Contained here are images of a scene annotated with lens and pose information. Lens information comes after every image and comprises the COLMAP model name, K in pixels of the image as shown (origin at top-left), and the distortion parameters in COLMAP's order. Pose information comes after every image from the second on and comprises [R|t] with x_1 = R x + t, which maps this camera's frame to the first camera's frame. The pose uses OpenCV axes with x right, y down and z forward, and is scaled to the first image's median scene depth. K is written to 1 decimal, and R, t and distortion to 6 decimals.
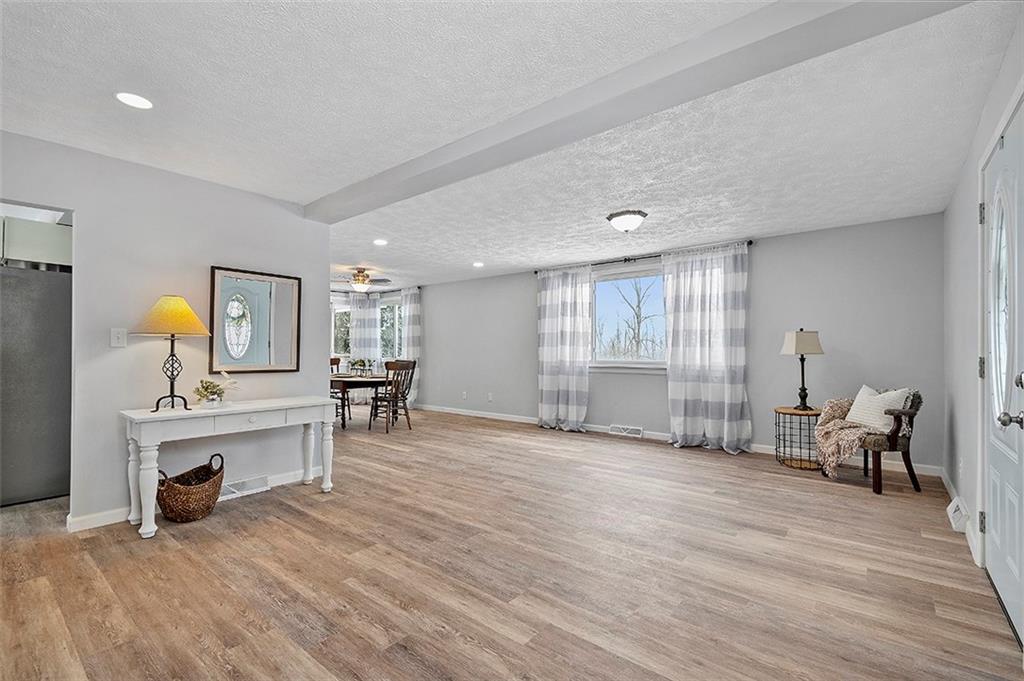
lens RADIAL K [[448.0, 0, 515.8], [0, 448.0, 345.7], [0, 0, 1]] dist [0.015121, -0.004812]
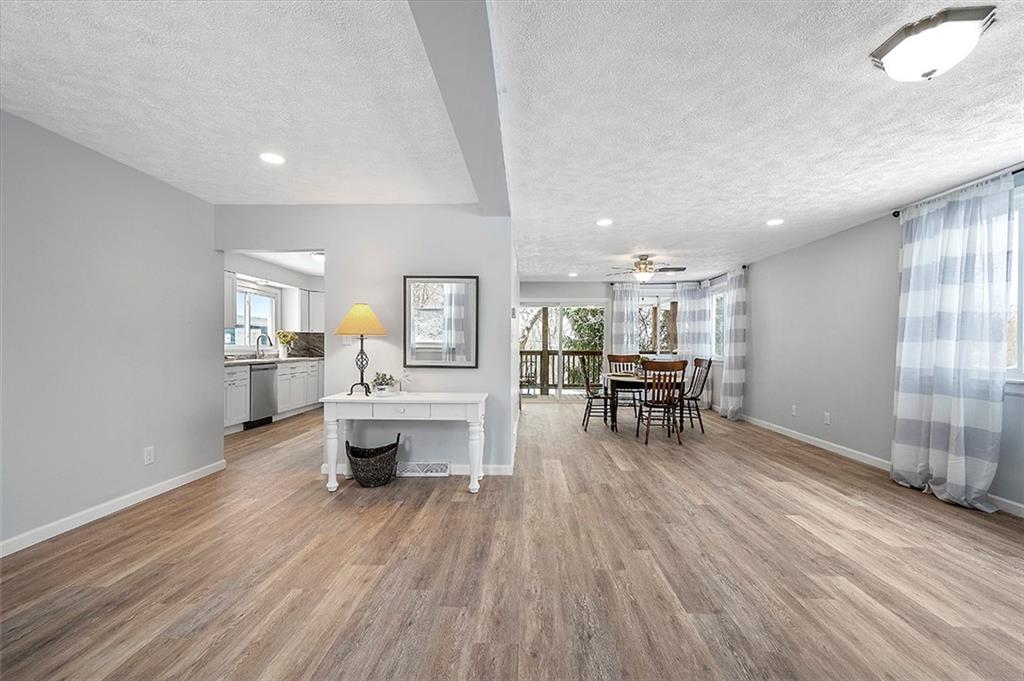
lens RADIAL K [[448.0, 0, 515.8], [0, 448.0, 345.7], [0, 0, 1]] dist [0.015121, -0.004812]
pose [[0.609178, 0.002583, -0.793029, 0.383225], [0.005970, 0.999951, 0.007844, -0.000750], [0.793011, -0.009513, 0.609133, 0.456707]]
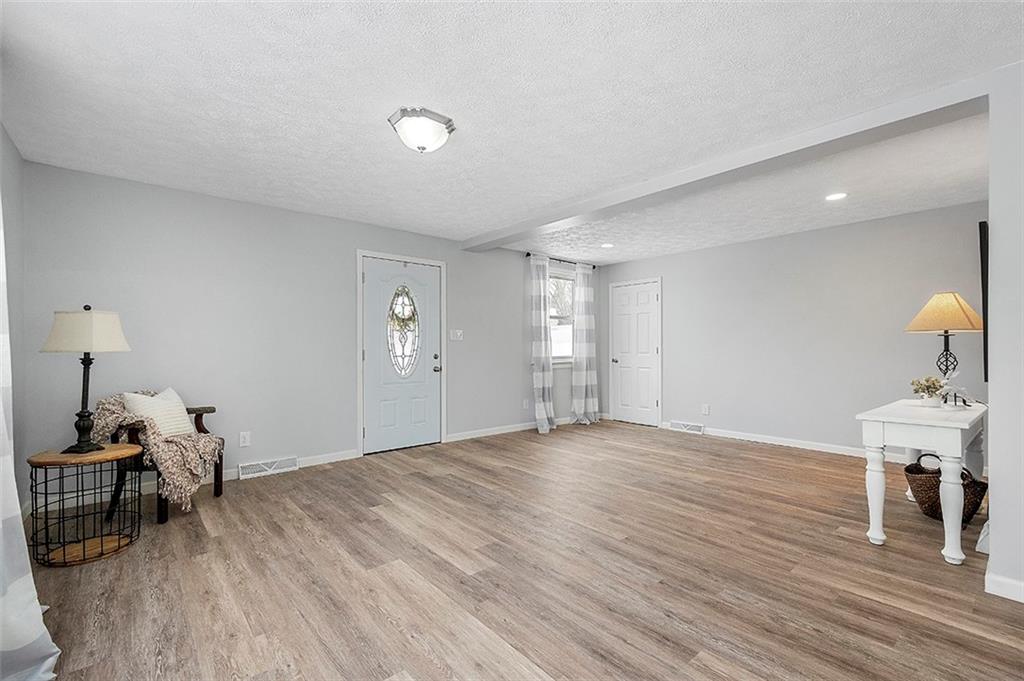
lens RADIAL K [[448.0, 0, 515.8], [0, 448.0, 345.7], [0, 0, 1]] dist [0.015121, -0.004812]
pose [[-0.985050, -0.000230, 0.172267, 0.018861], [-0.003279, 0.999843, -0.017411, 0.023700], [-0.172236, -0.017715, -0.984896, 1.713570]]
